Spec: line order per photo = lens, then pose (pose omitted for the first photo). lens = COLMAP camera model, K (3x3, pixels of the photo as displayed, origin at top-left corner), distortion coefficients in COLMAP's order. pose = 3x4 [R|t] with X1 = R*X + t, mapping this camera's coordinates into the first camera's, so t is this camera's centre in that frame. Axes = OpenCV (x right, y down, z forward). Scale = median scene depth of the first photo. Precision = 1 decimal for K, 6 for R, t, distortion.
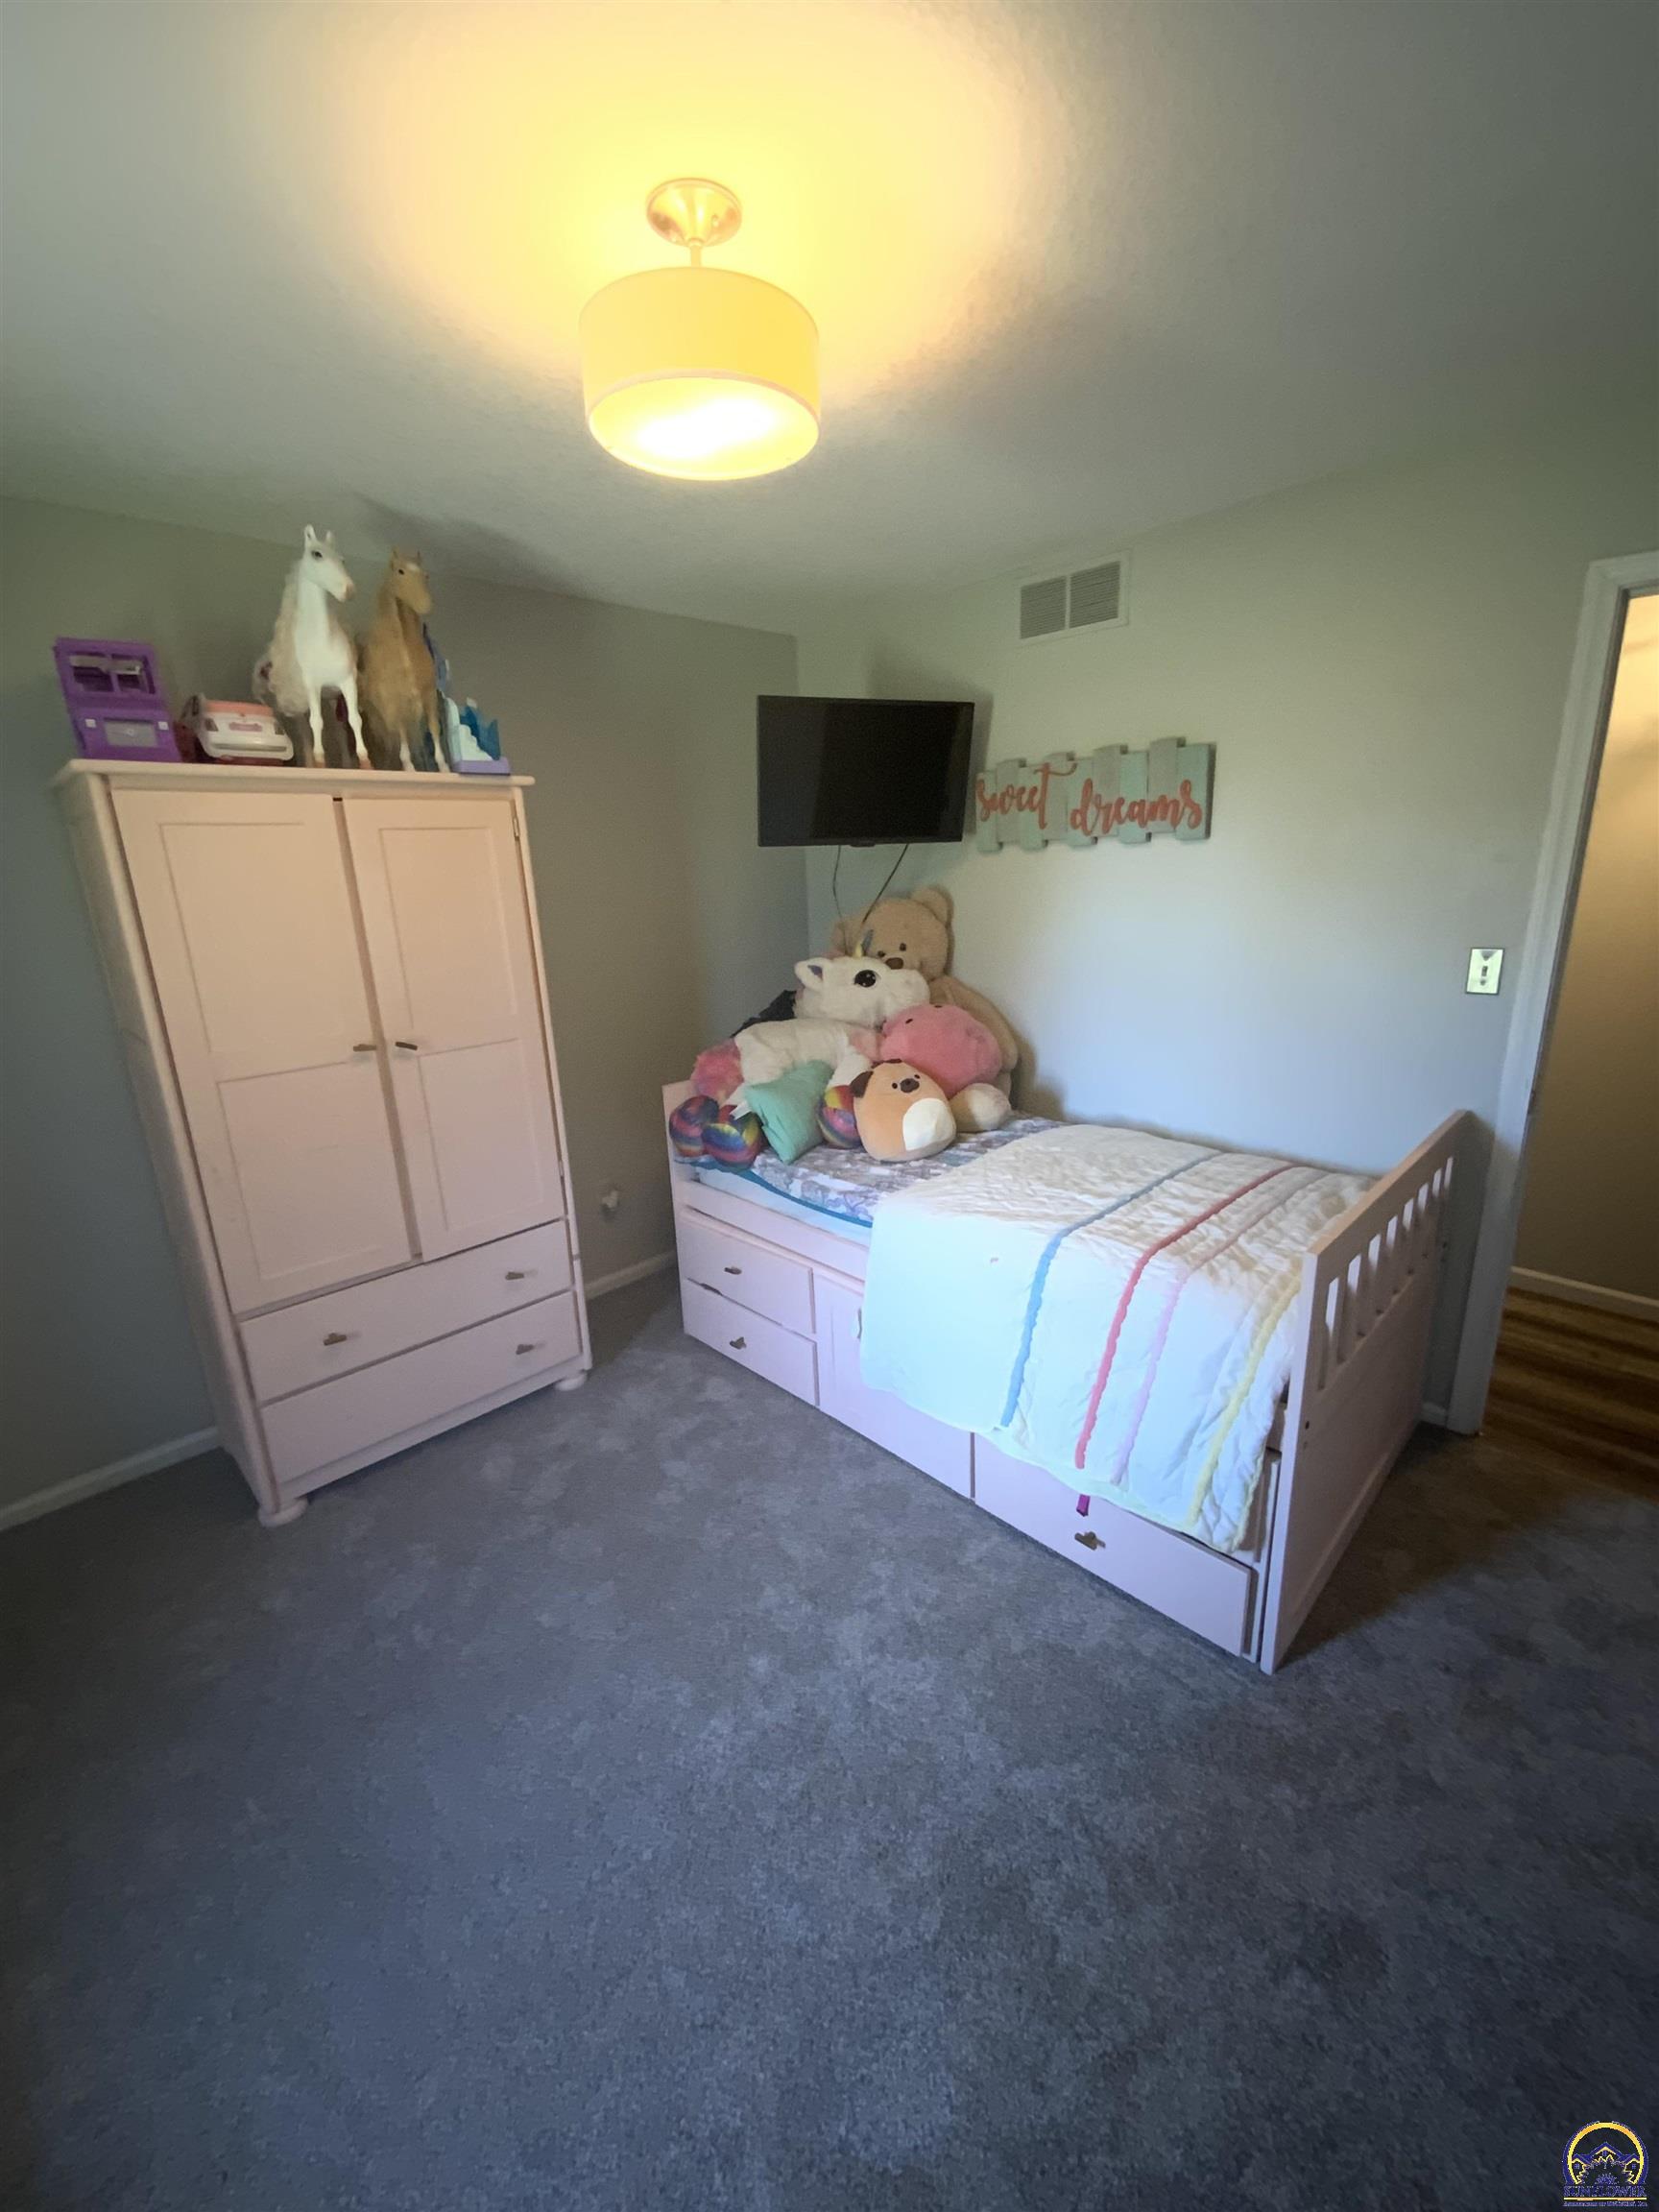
lens RADIAL K [[894.1, 0, 832.5], [0, 894.1, 1107.8], [0, 0, 1]] dist [-0.005643, -0.003888]
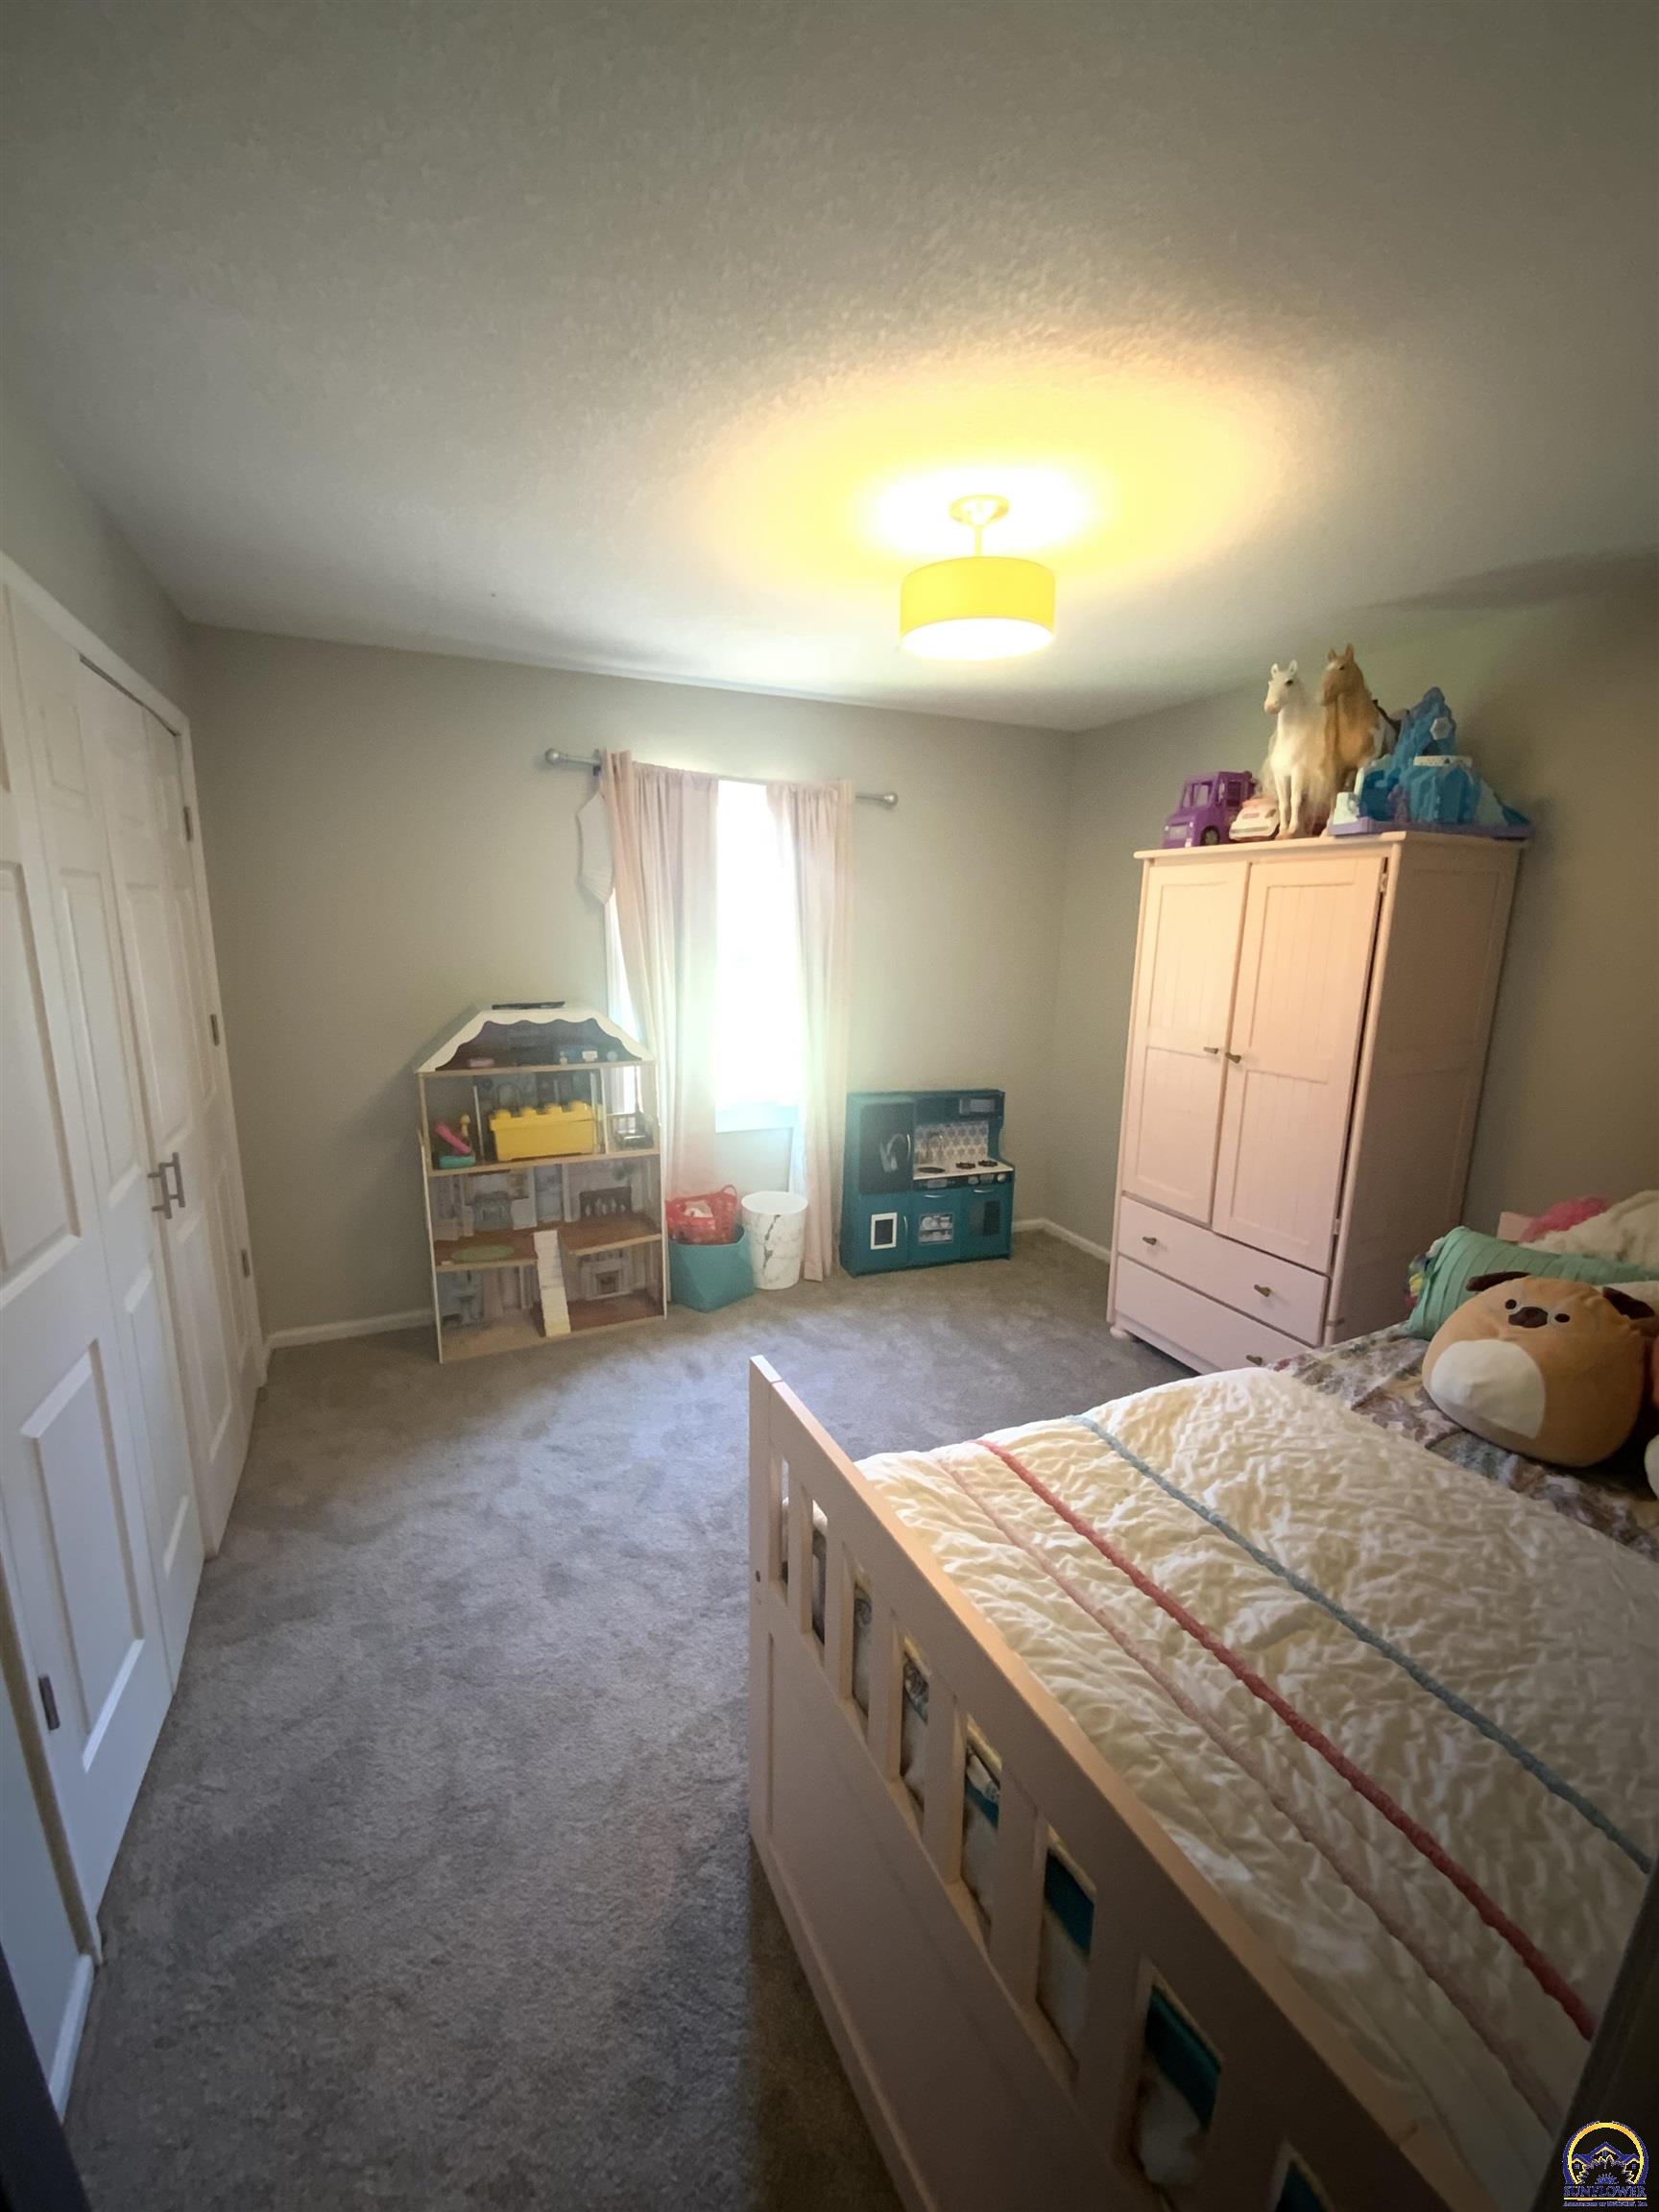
lens RADIAL K [[894.1, 0, 826.8], [0, 894.1, 1105.1], [0, 0, 1]] dist [-0.005643, -0.003888]
pose [[-0.336733, 0.222932, -0.914829, 0.877845], [-0.253064, 0.914395, 0.315975, -0.260178], [0.906956, 0.337909, -0.251491, 0.820198]]
